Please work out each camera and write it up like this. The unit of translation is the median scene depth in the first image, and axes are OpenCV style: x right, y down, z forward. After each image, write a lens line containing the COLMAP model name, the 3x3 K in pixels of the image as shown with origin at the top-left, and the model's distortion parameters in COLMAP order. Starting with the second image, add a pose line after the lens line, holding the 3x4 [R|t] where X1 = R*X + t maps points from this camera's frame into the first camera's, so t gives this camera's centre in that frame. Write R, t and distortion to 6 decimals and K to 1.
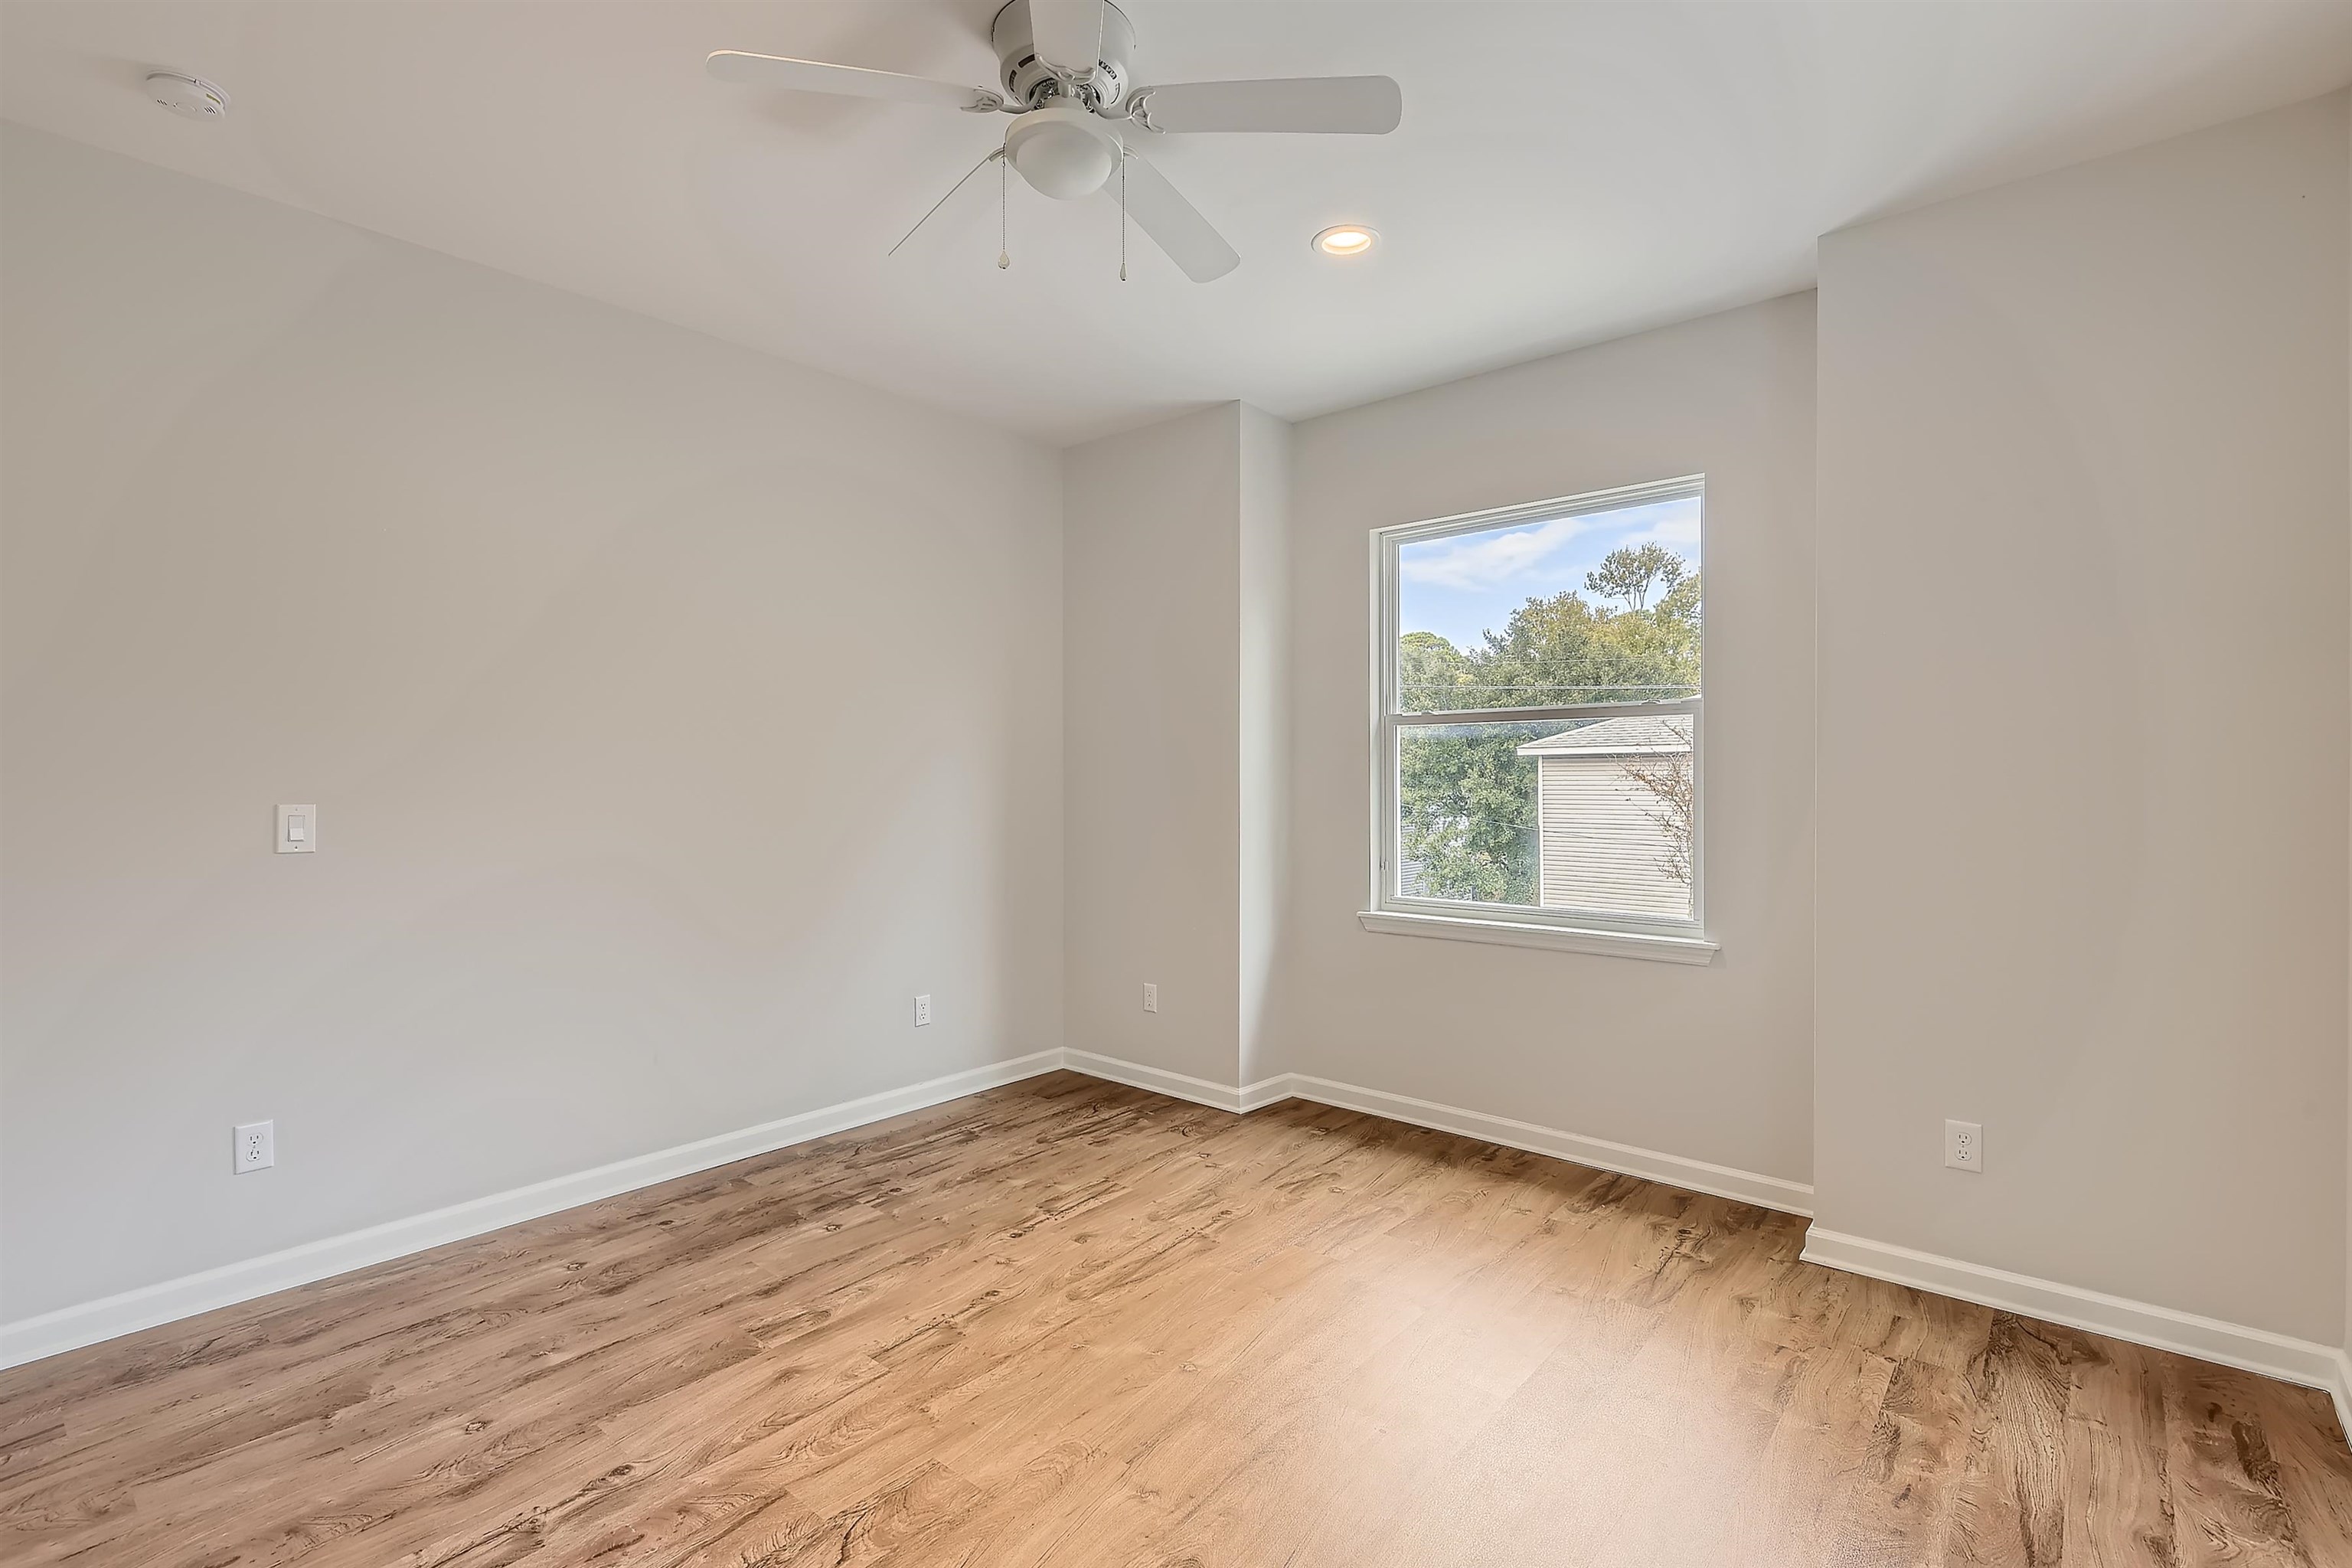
lens RADIAL K [[1073.2, 0, 1186.5], [0, 1073.2, 787.1], [0, 0, 1]] dist [-0.003889, -0.002971]
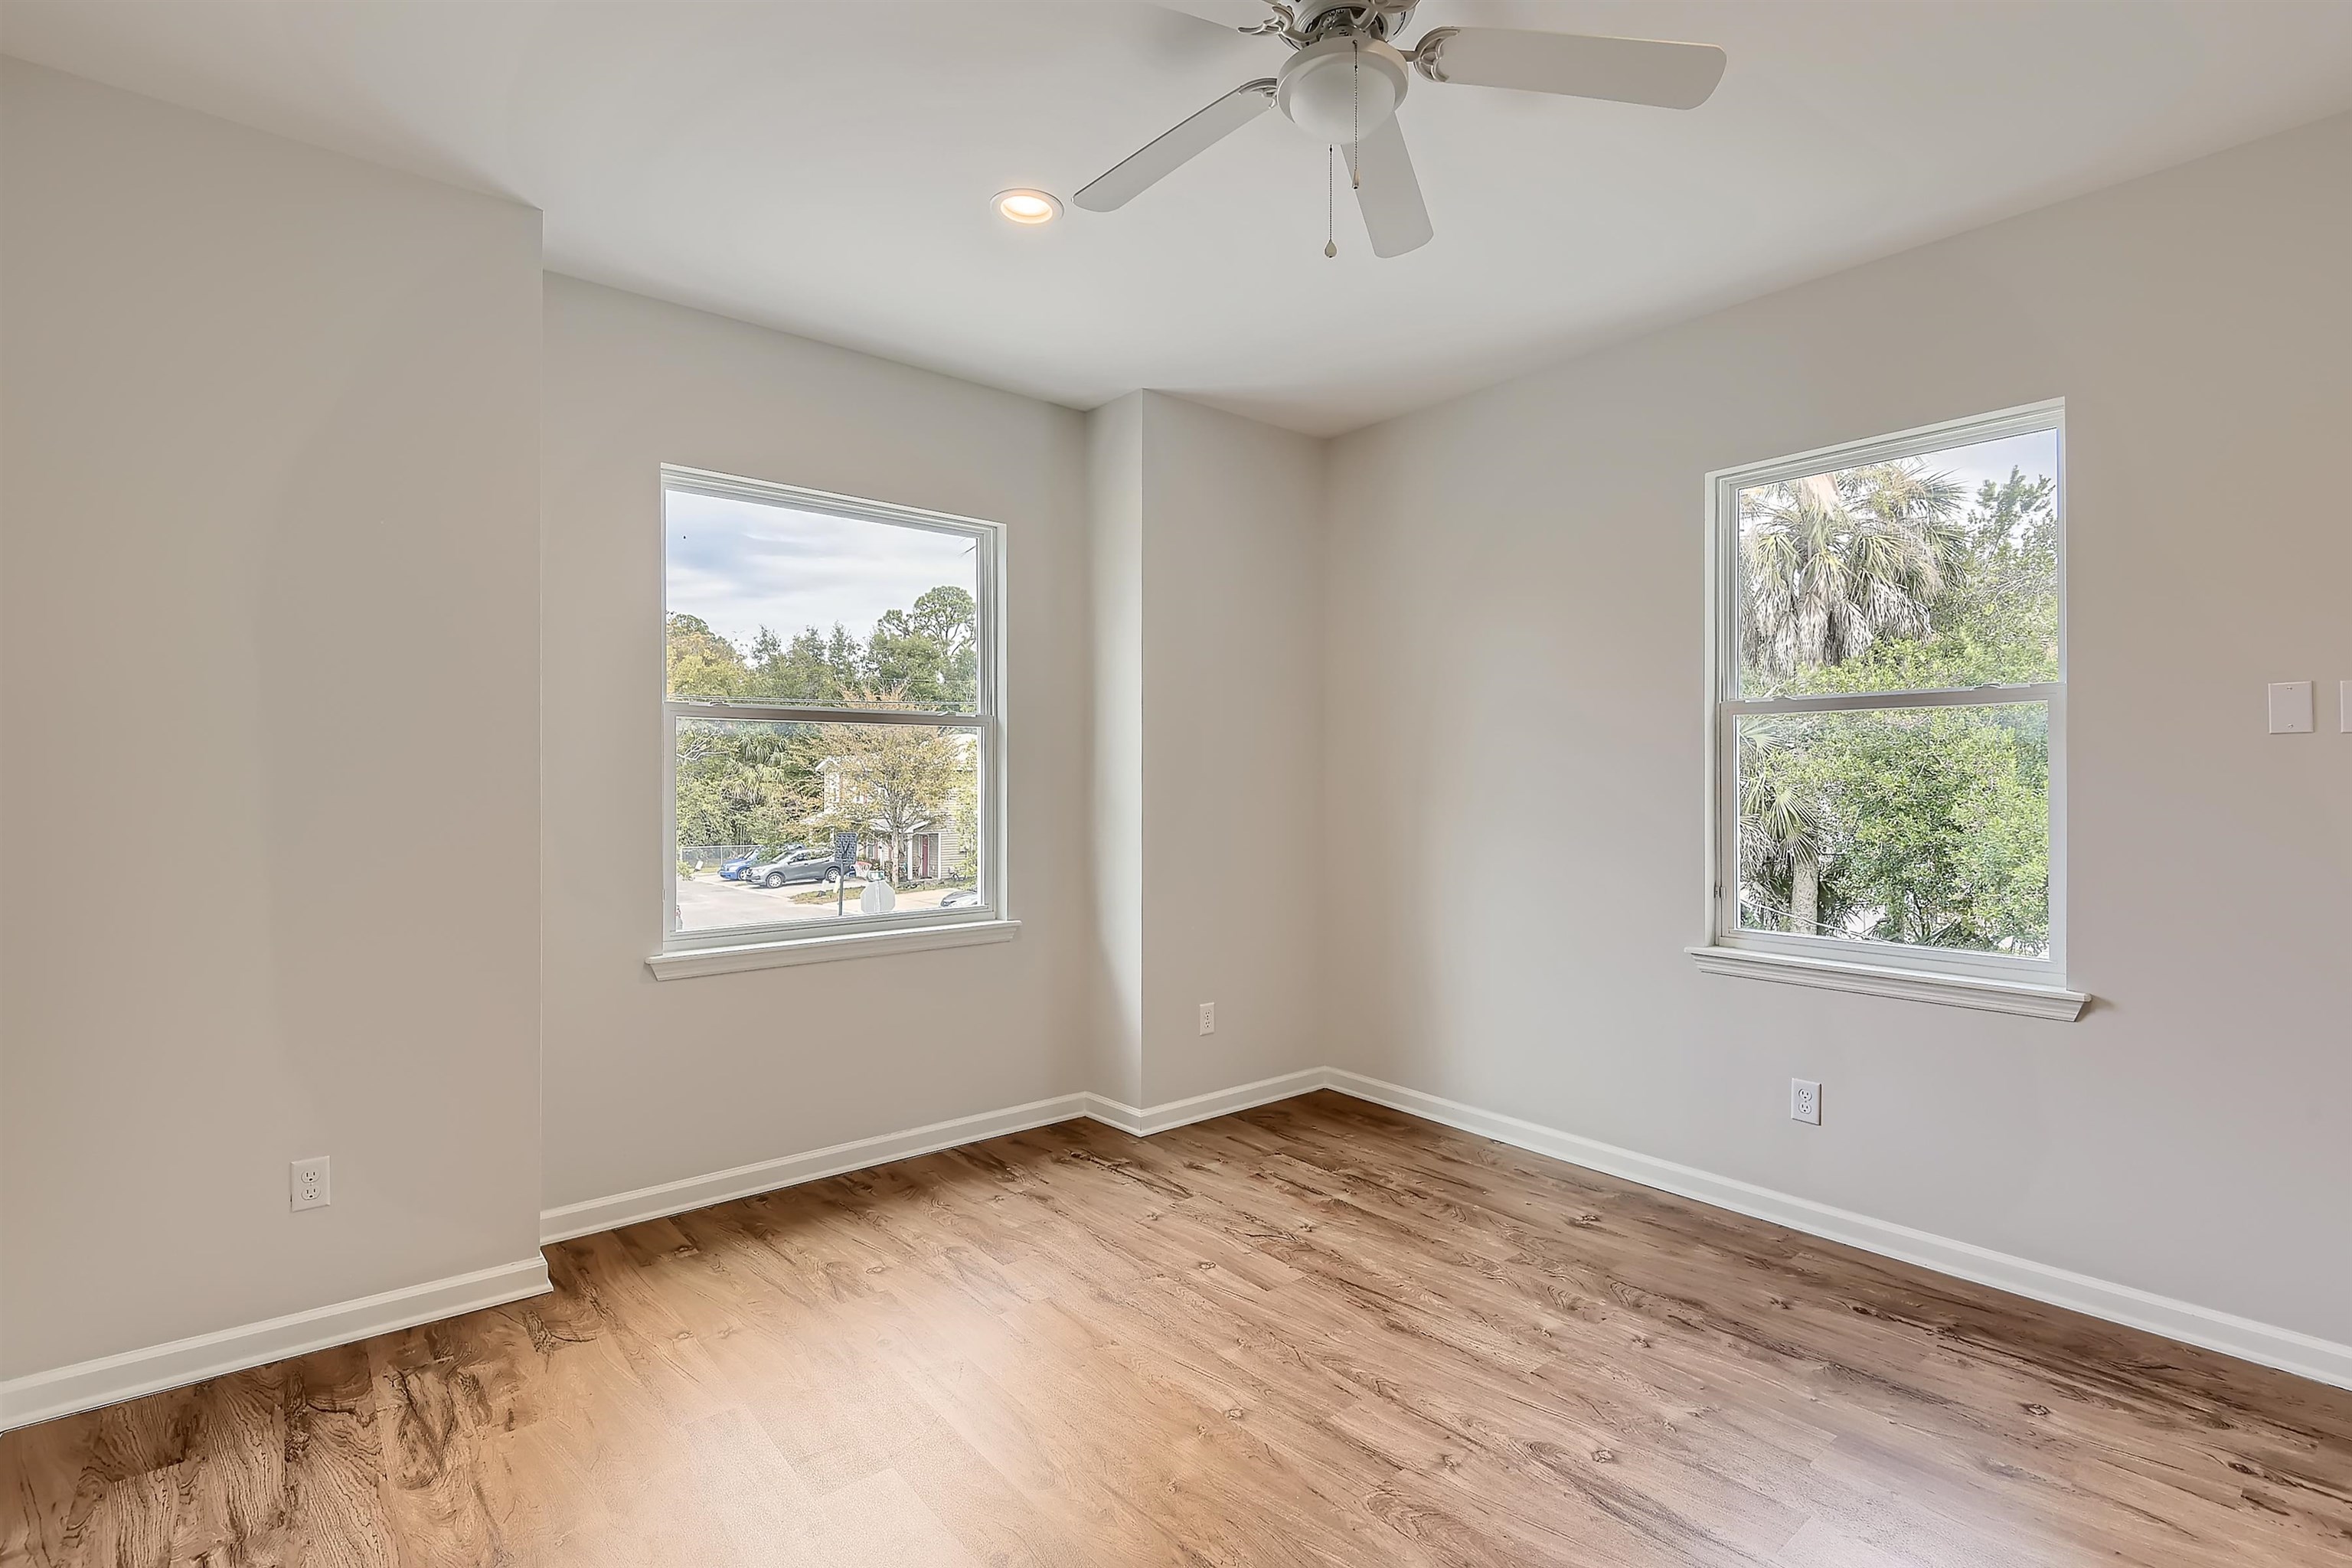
lens RADIAL K [[1073.2, 0, 1161.2], [0, 1073.2, 771.0], [0, 0, 1]] dist [-0.003889, -0.002971]
pose [[0.190939, 0.006732, 0.981579, -0.705539], [0.012335, 0.999881, -0.009256, -0.007041], [-0.981524, 0.013875, 0.190833, 0.667347]]
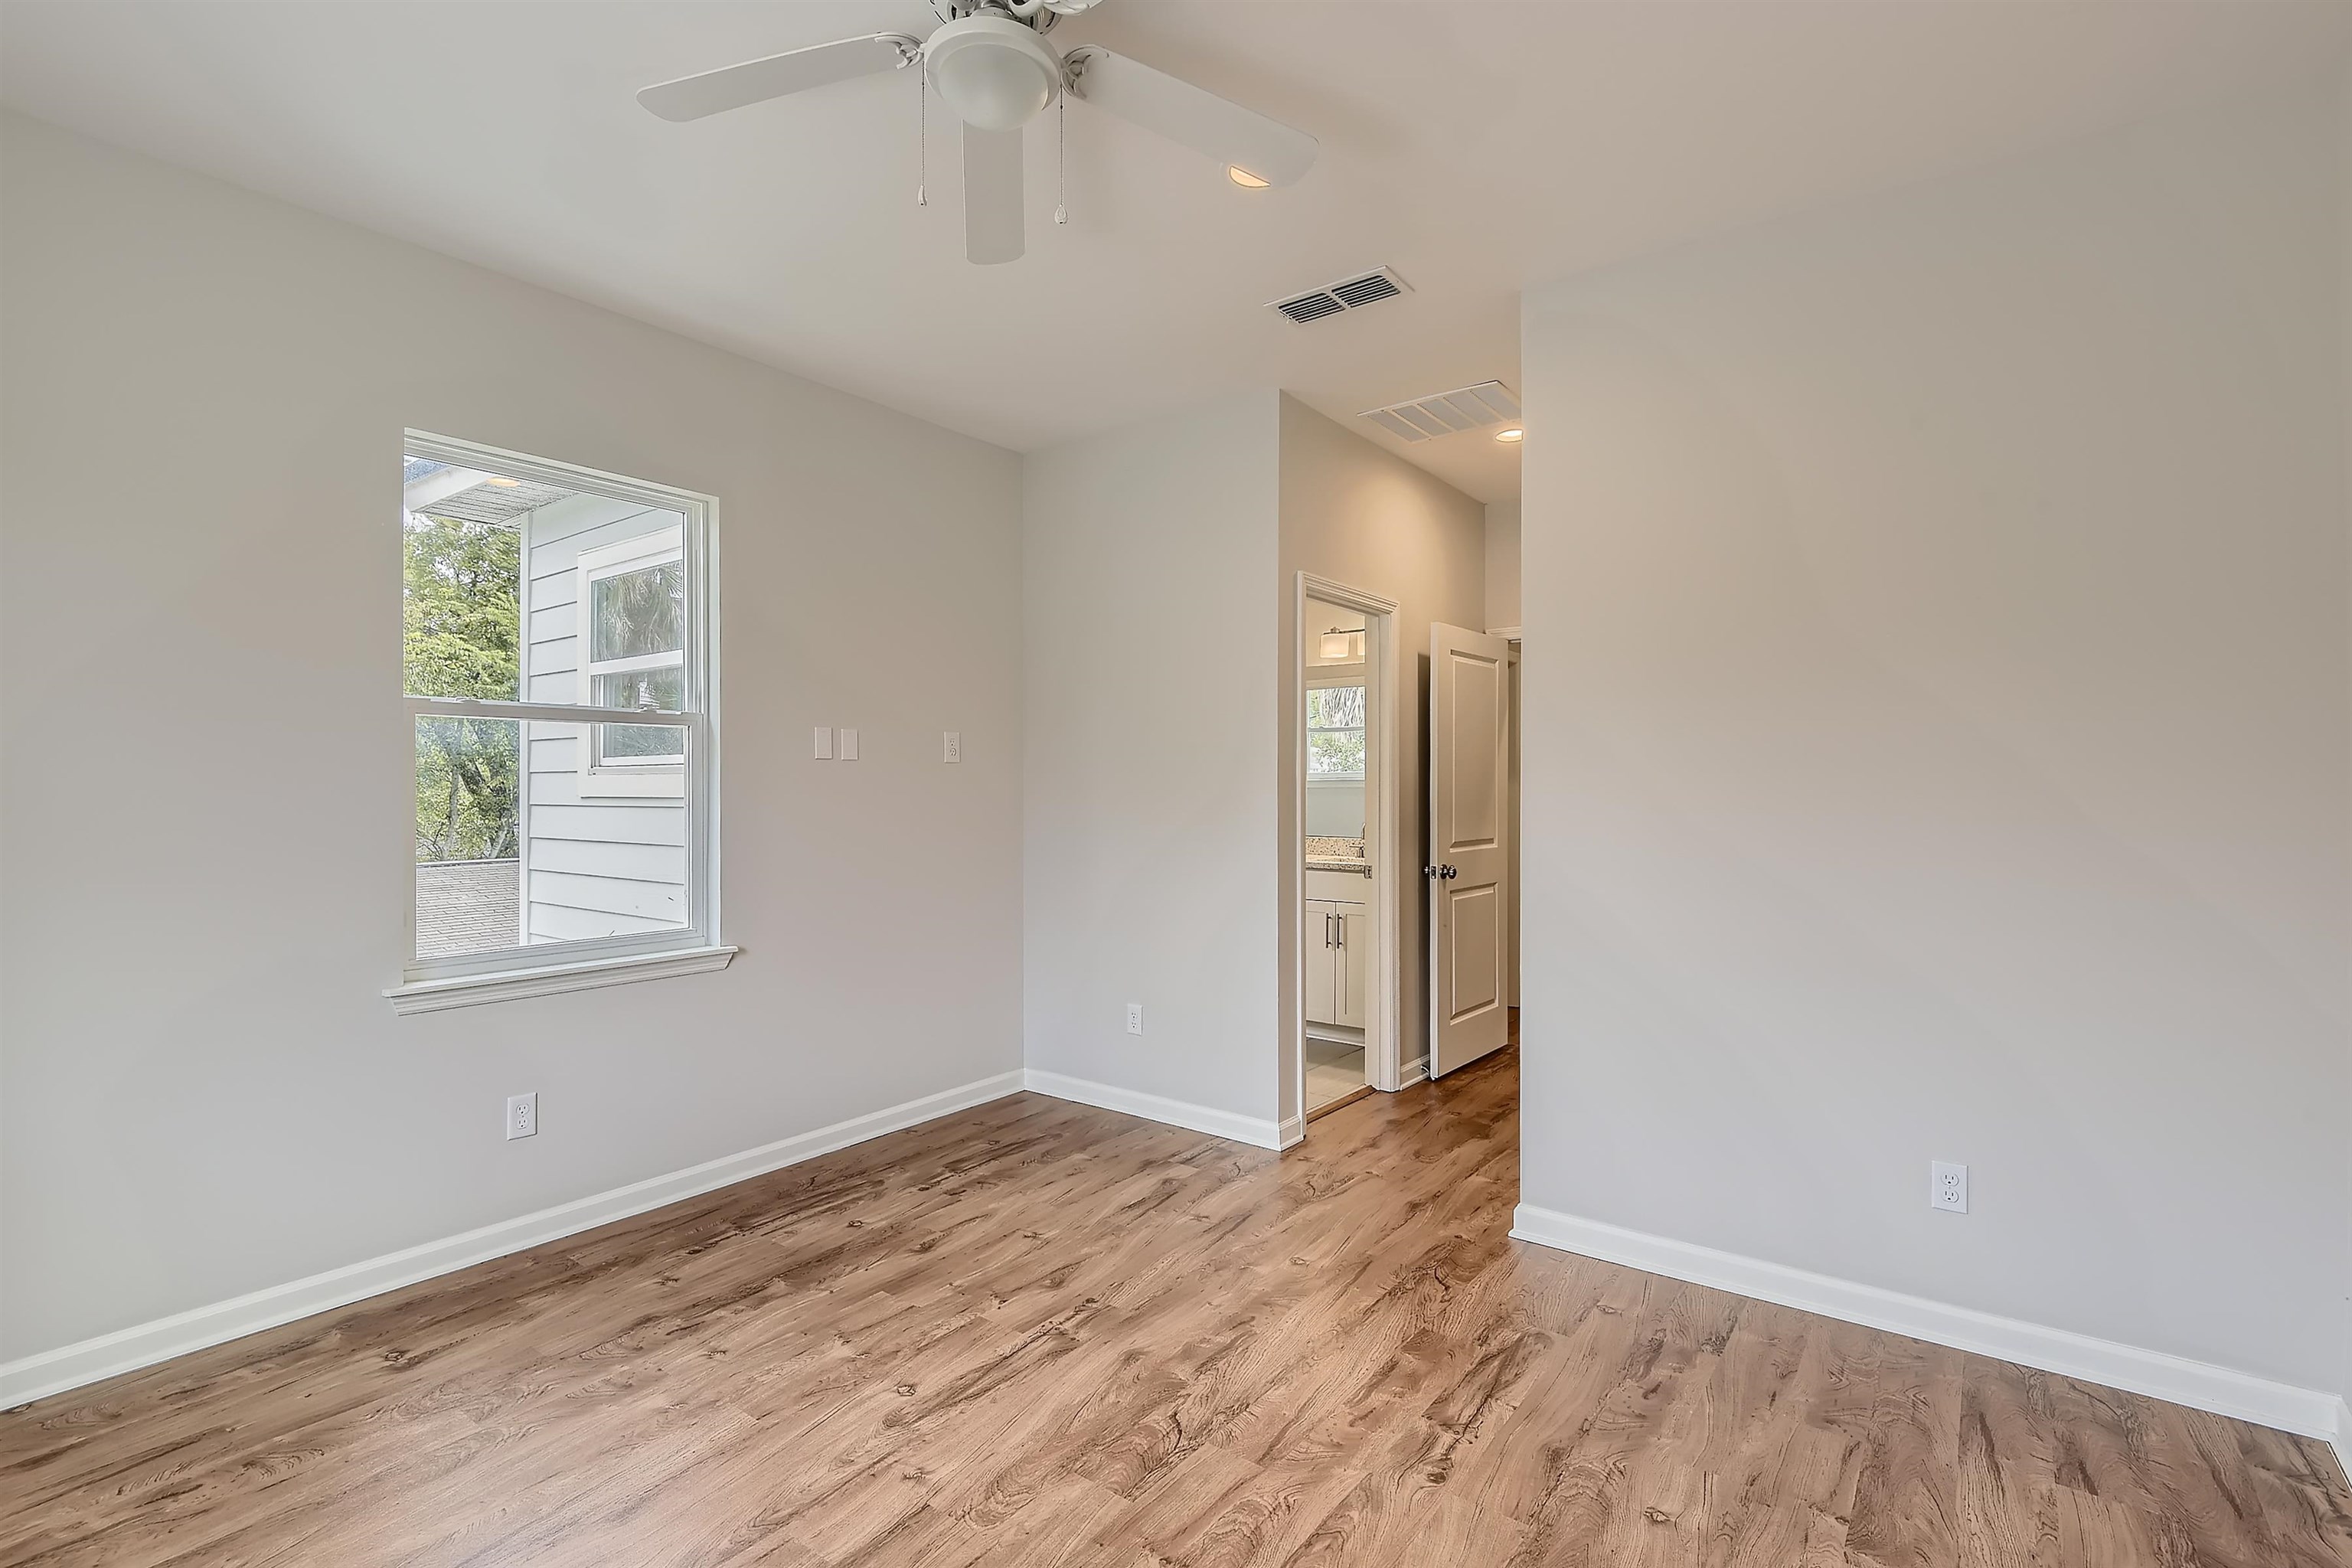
lens RADIAL K [[1073.2, 0, 1156.8], [0, 1073.2, 772.5], [0, 0, 1]] dist [-0.003889, -0.002971]
pose [[-0.999556, 0.000968, -0.029788, -0.151404], [0.001036, 0.999997, -0.002261, -0.014076], [0.029786, -0.002291, -0.999554, 1.284826]]
